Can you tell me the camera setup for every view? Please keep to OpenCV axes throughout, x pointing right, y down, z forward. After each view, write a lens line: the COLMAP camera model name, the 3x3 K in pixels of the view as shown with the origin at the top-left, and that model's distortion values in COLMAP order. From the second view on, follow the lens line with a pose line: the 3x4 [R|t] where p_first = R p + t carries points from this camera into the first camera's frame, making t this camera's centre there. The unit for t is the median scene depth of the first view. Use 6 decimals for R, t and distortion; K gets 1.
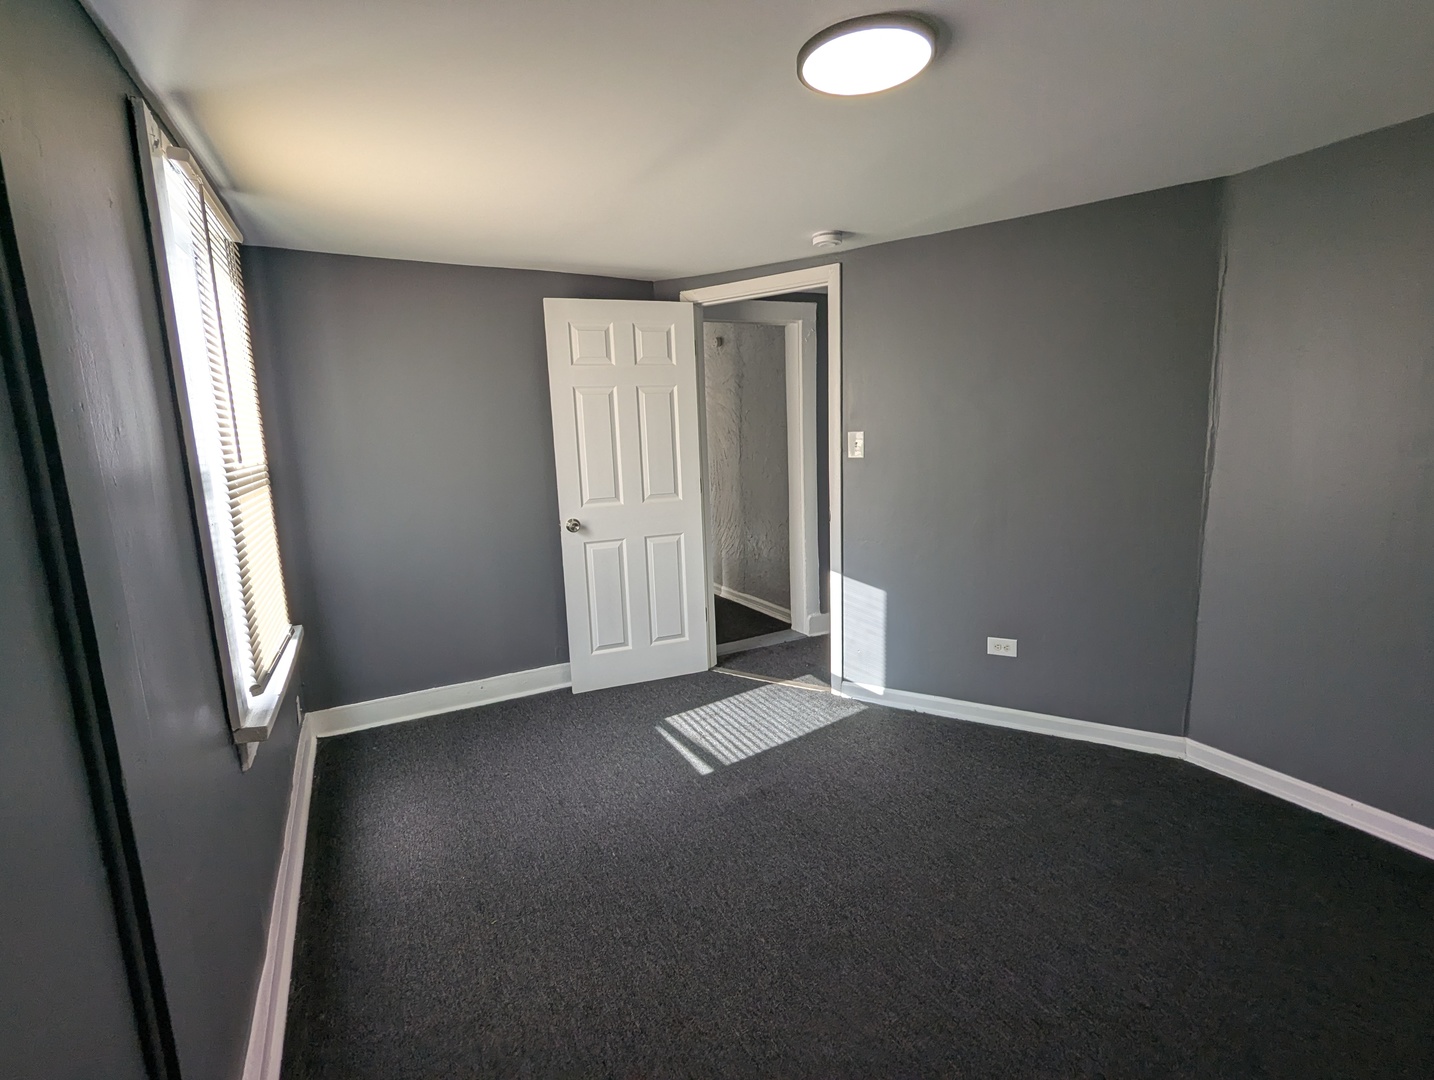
lens RADIAL K [[678.9, 0, 716.9], [0, 678.9, 537.6], [0, 0, 1]] dist [0.002498, 0.001365]
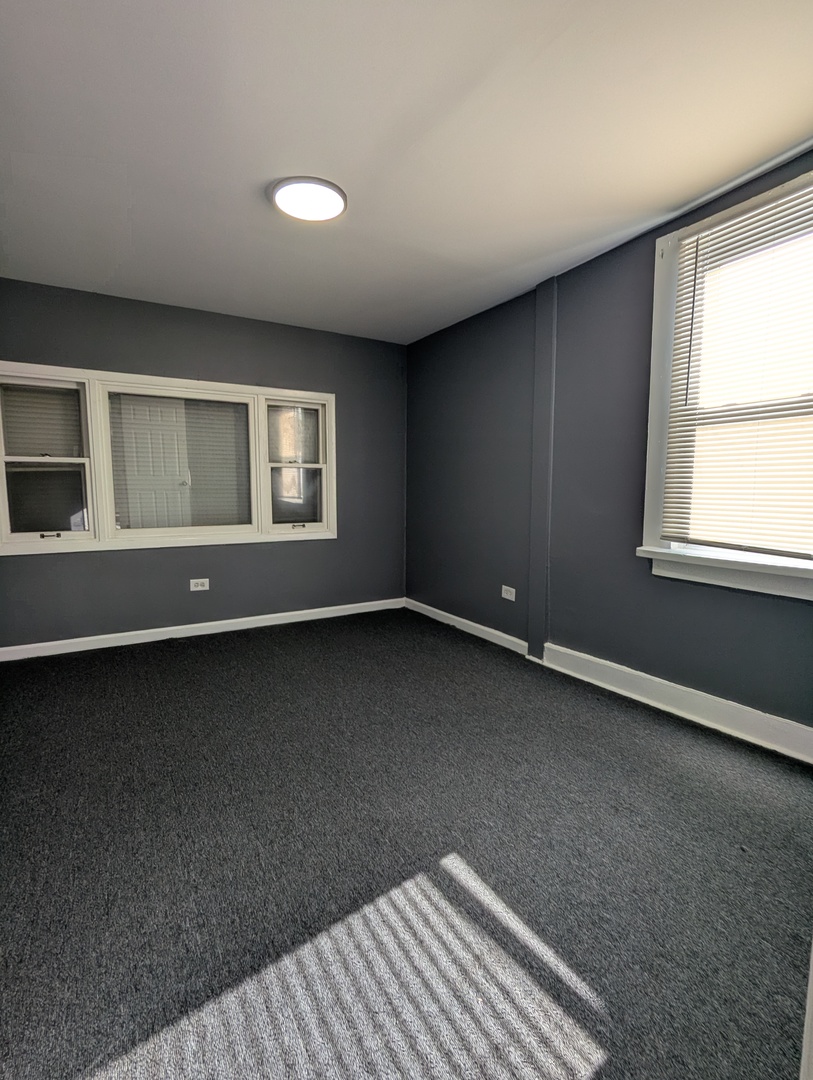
lens RADIAL K [[511.3, 0, 405.6], [0, 511.3, 537.8], [0, 0, 1]] dist [0.002498, 0.001365]
pose [[-0.997751, 0.046210, -0.048561, 0.035700], [0.031418, 0.962298, 0.270177, -0.092114], [0.059215, 0.268044, -0.961585, 1.304838]]
